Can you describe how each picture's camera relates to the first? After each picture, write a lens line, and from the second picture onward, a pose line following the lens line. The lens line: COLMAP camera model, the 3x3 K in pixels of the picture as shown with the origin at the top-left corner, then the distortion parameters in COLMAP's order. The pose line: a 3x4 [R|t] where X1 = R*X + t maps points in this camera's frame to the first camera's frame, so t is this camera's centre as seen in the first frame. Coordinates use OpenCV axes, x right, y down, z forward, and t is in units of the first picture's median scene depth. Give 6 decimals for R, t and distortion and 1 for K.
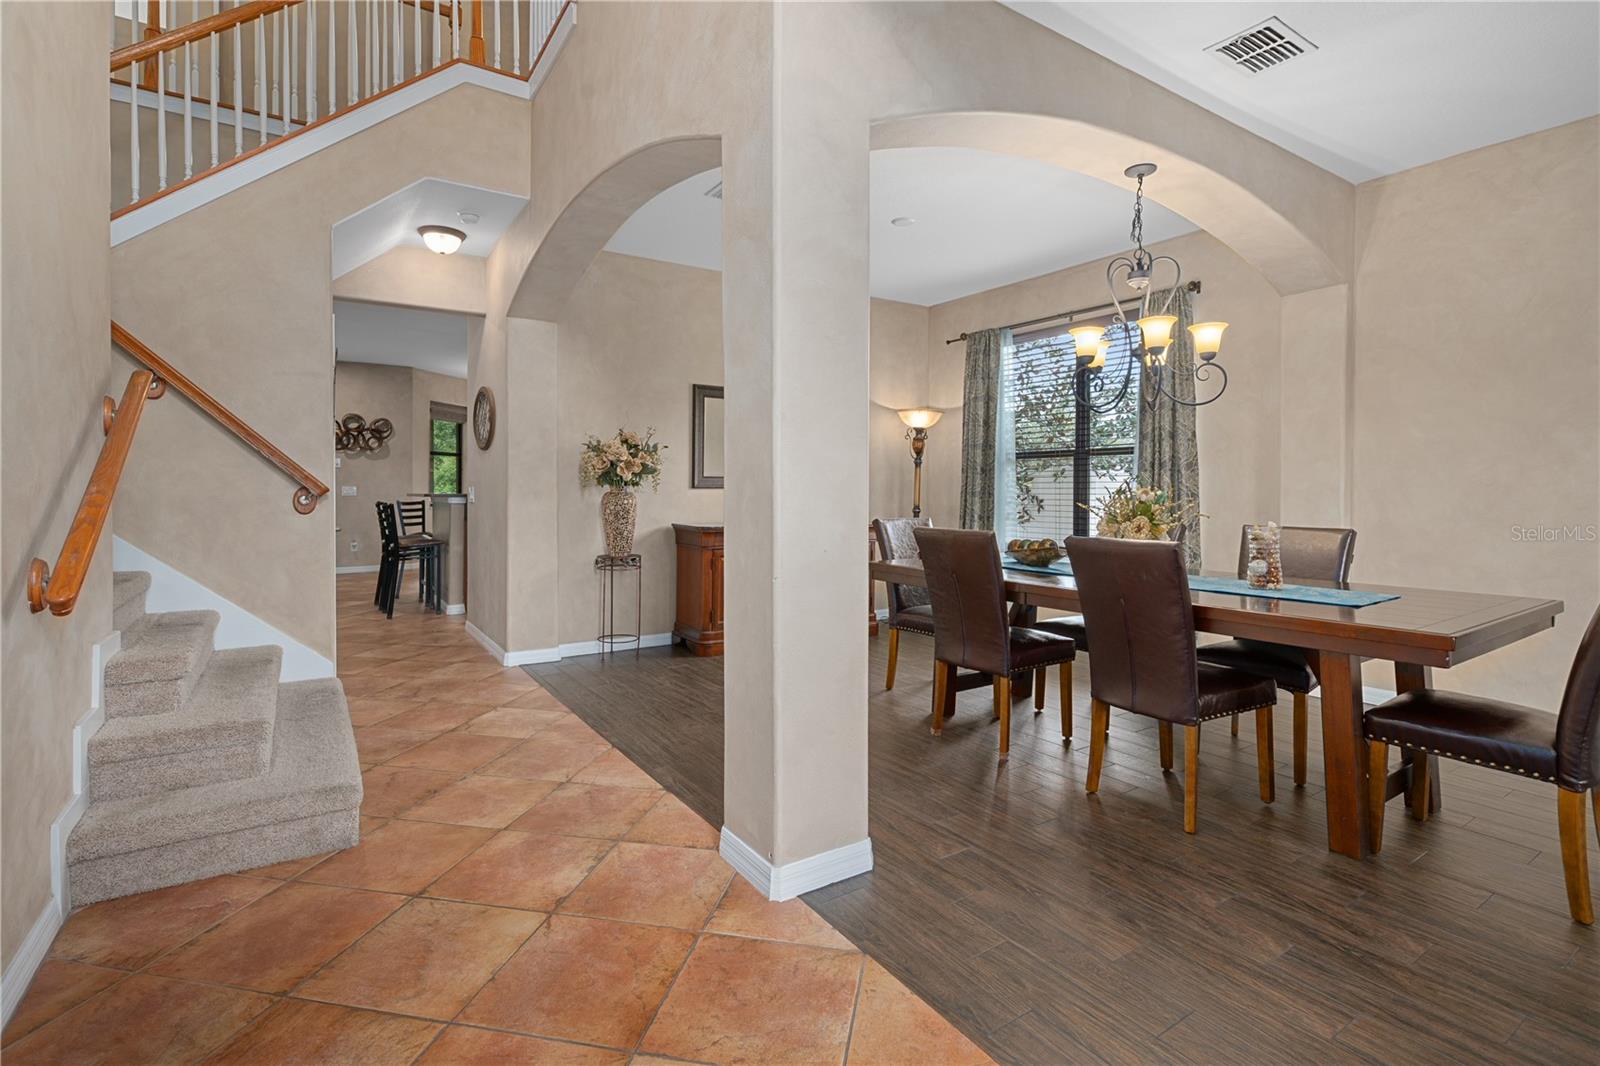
lens RADIAL K [[756.2, 0, 797.8], [0, 756.2, 493.2], [0, 0, 1]] dist [-0.002534, 0.005217]
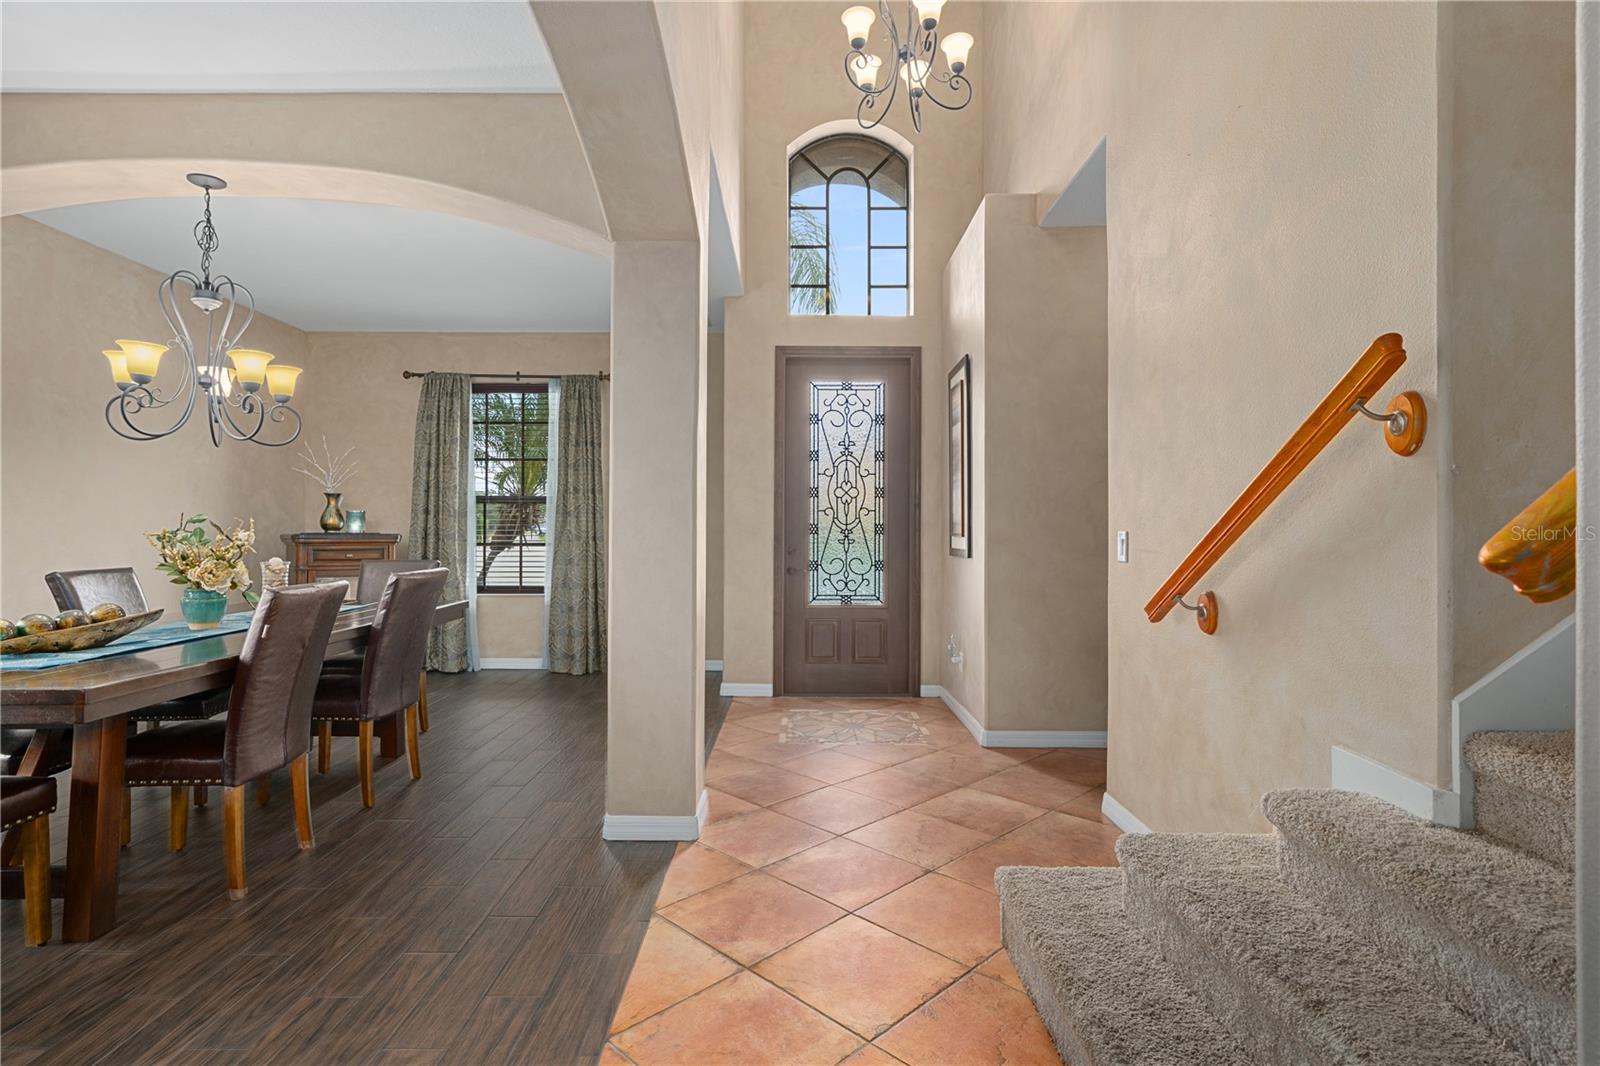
lens RADIAL K [[797.3, 0, 795.1], [0, 797.3, 503.7], [0, 0, 1]] dist [0.001690, 0.000477]
pose [[-0.833852, 0.010624, 0.551885, -0.621859], [0.001702, 0.999860, -0.016675, -0.018029], [-0.551985, -0.012965, -0.833753, 1.319524]]
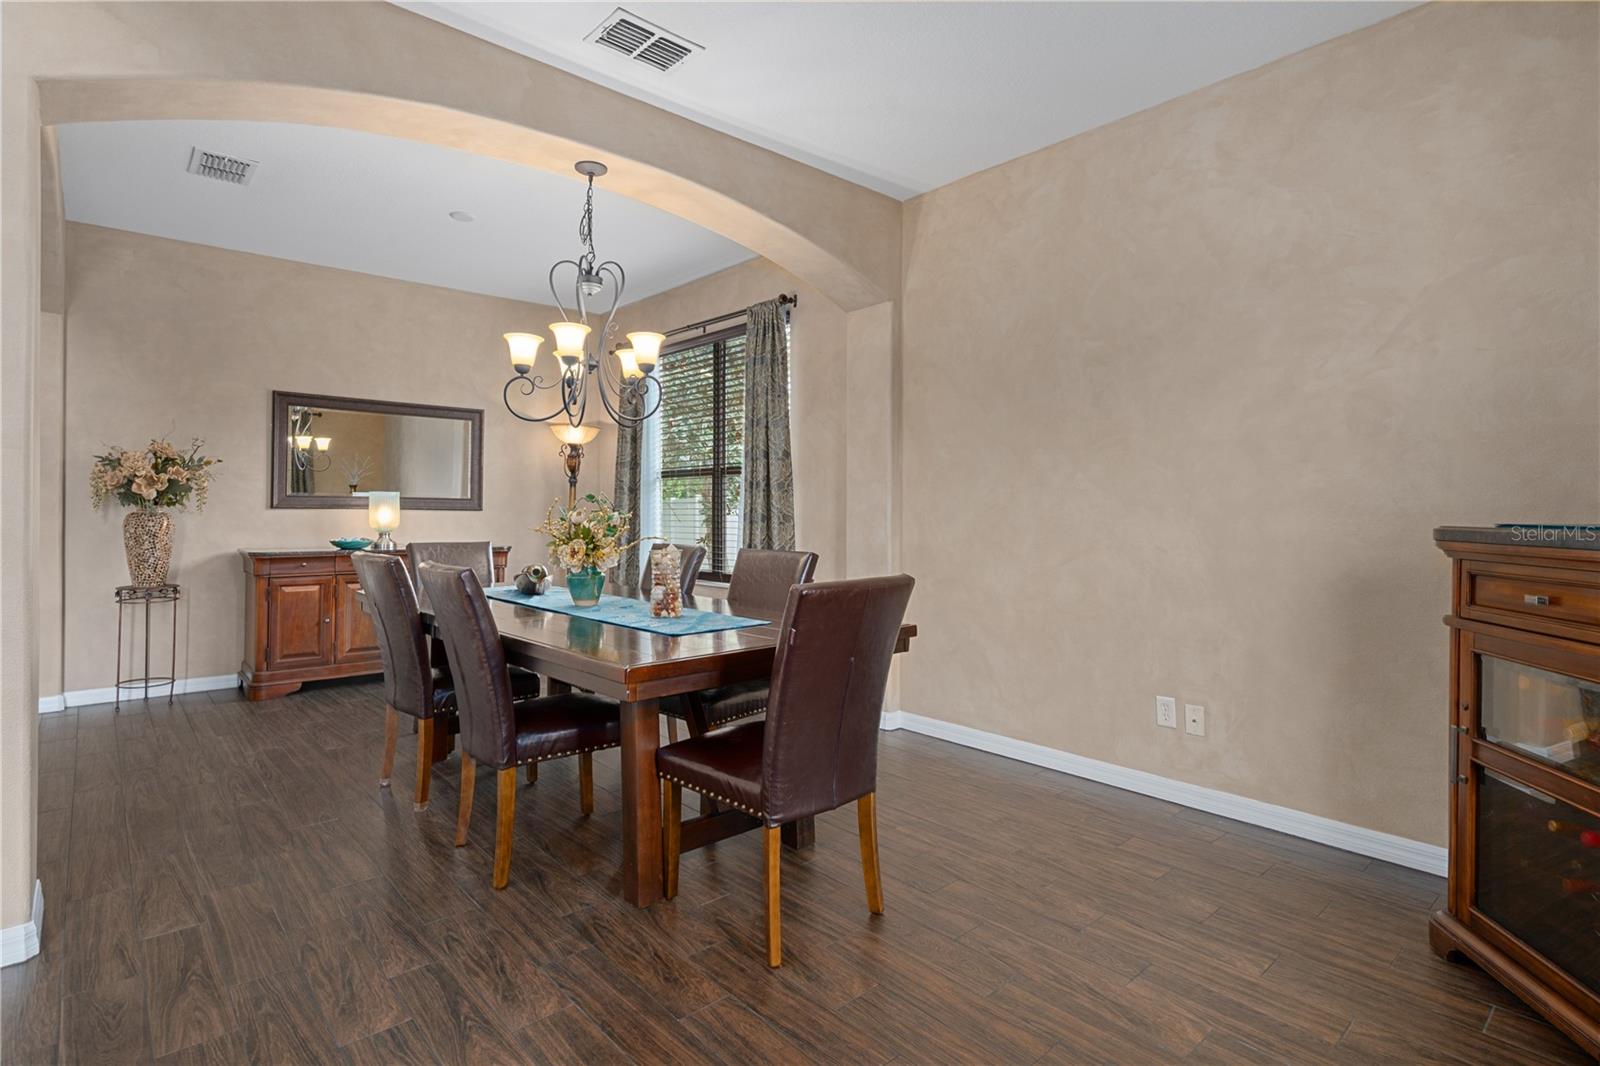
lens RADIAL K [[797.3, 0, 795.1], [0, 797.3, 503.7], [0, 0, 1]] dist [0.001690, 0.000477]
pose [[0.990961, 0.003485, 0.134105, 0.530759], [-0.001627, 0.999901, -0.013963, -0.000174], [-0.134141, 0.013619, 0.990869, -0.003152]]
